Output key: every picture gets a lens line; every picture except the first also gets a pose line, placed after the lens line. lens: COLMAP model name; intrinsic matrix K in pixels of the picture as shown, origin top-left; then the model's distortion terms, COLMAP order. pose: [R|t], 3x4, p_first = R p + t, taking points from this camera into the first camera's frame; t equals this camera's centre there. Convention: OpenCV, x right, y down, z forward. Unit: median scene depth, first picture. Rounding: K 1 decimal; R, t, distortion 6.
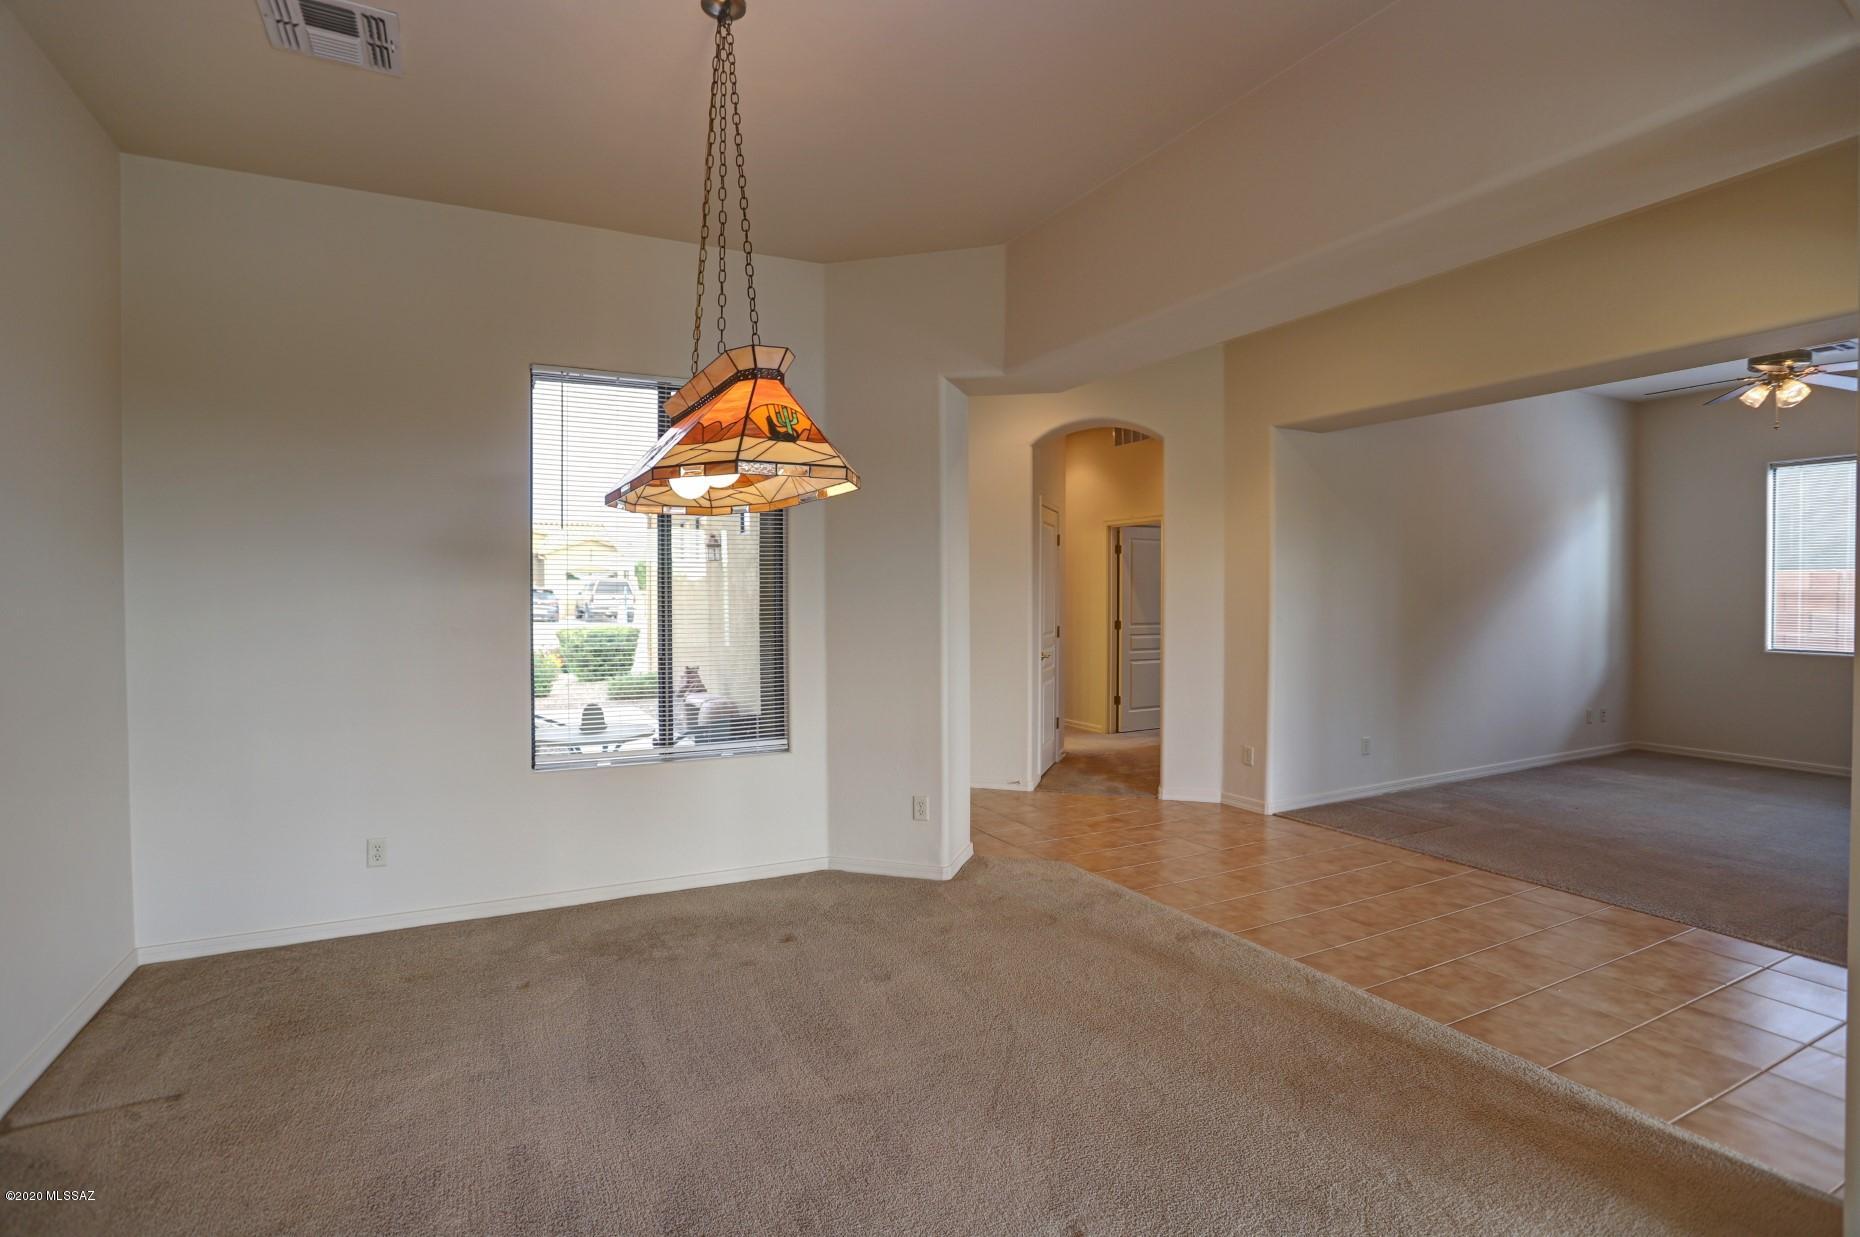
lens RADIAL K [[918.0, 0, 921.1], [0, 918.0, 607.9], [0, 0, 1]] dist [-0.082956, 0.038709]
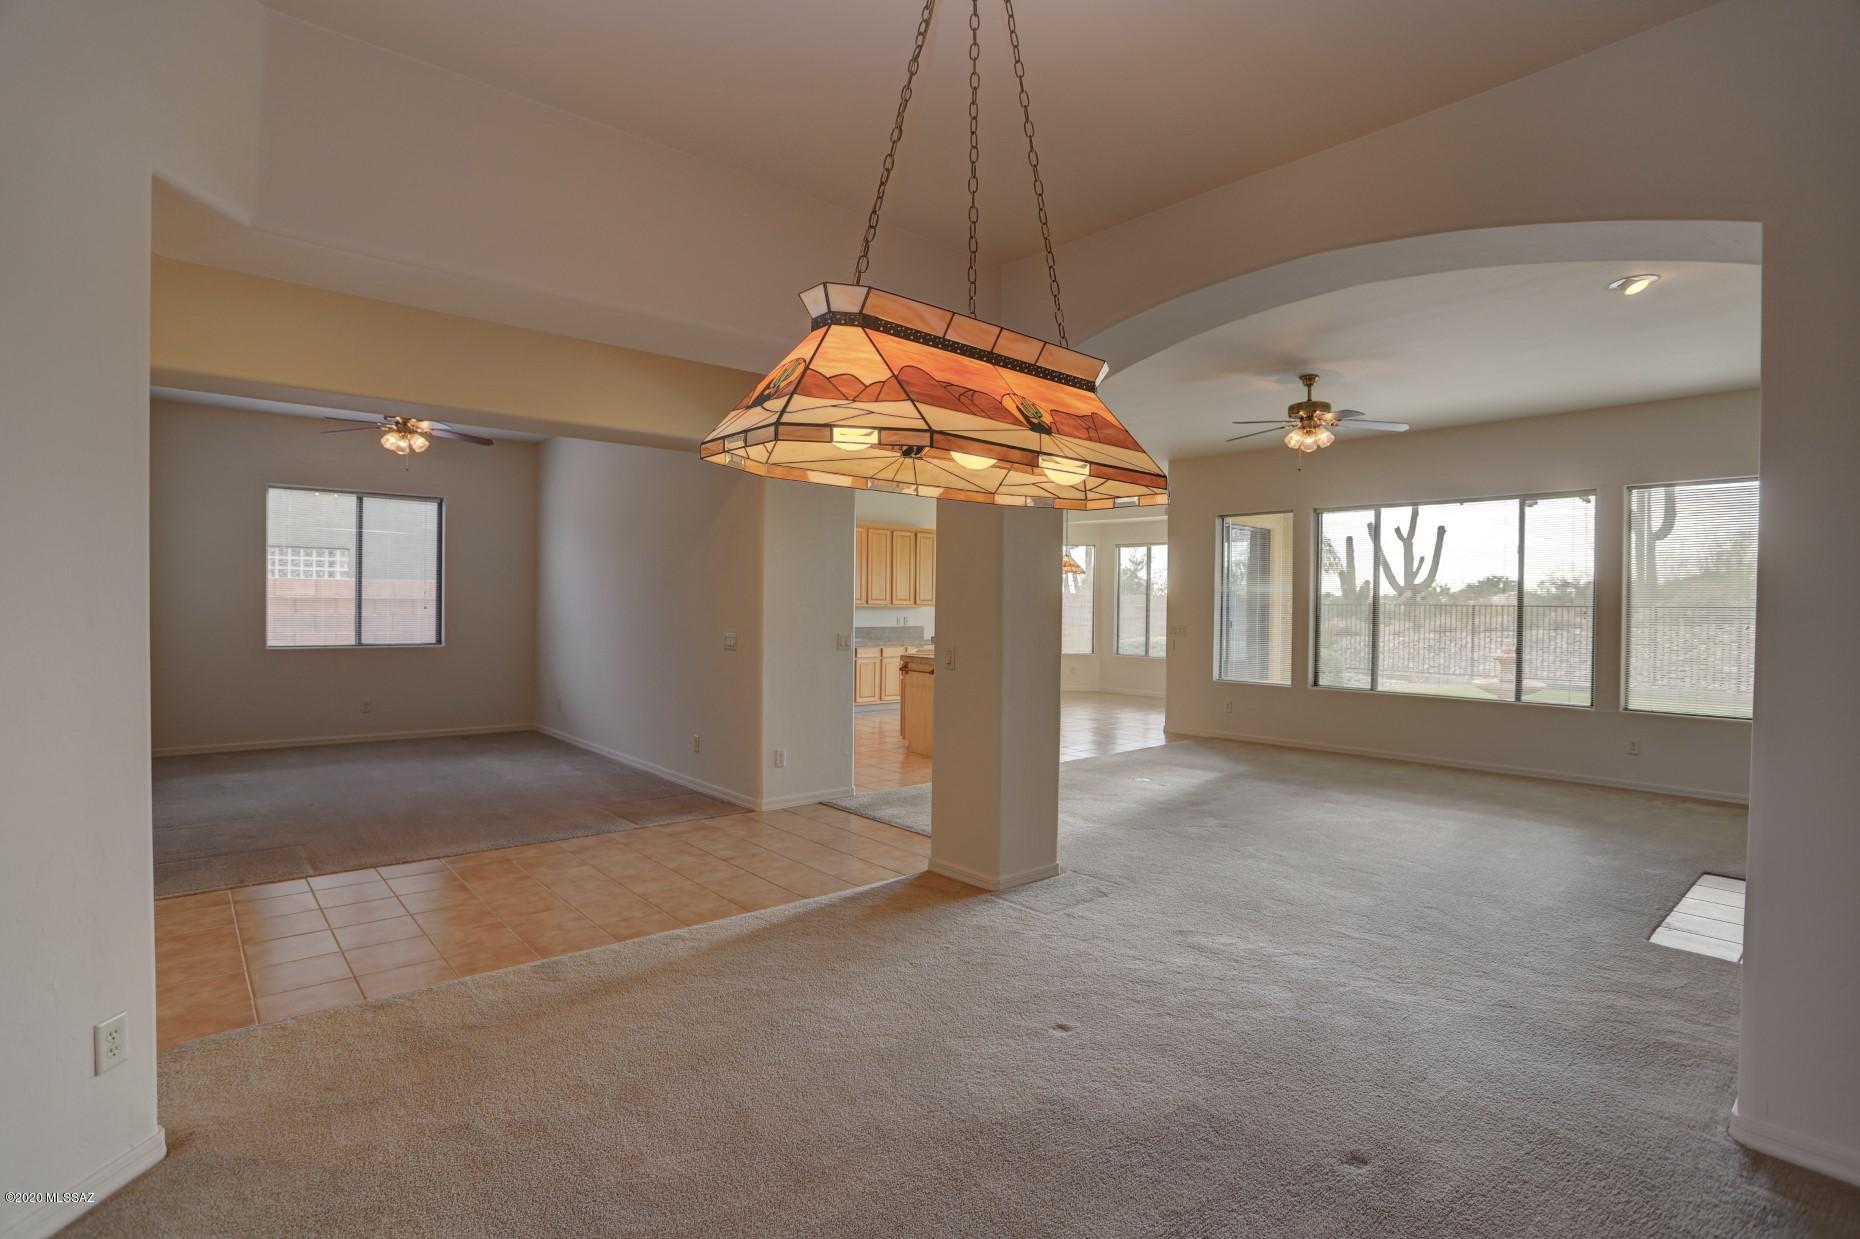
lens RADIAL K [[907.6, 0, 908.6], [0, 907.6, 606.7], [0, 0, 1]] dist [-0.028376, -0.000105]
pose [[-0.221704, -0.008859, 0.975074, -0.647197], [-0.001575, 0.999961, 0.008727, -0.025942], [-0.975113, 0.000399, -0.221709, 0.787981]]
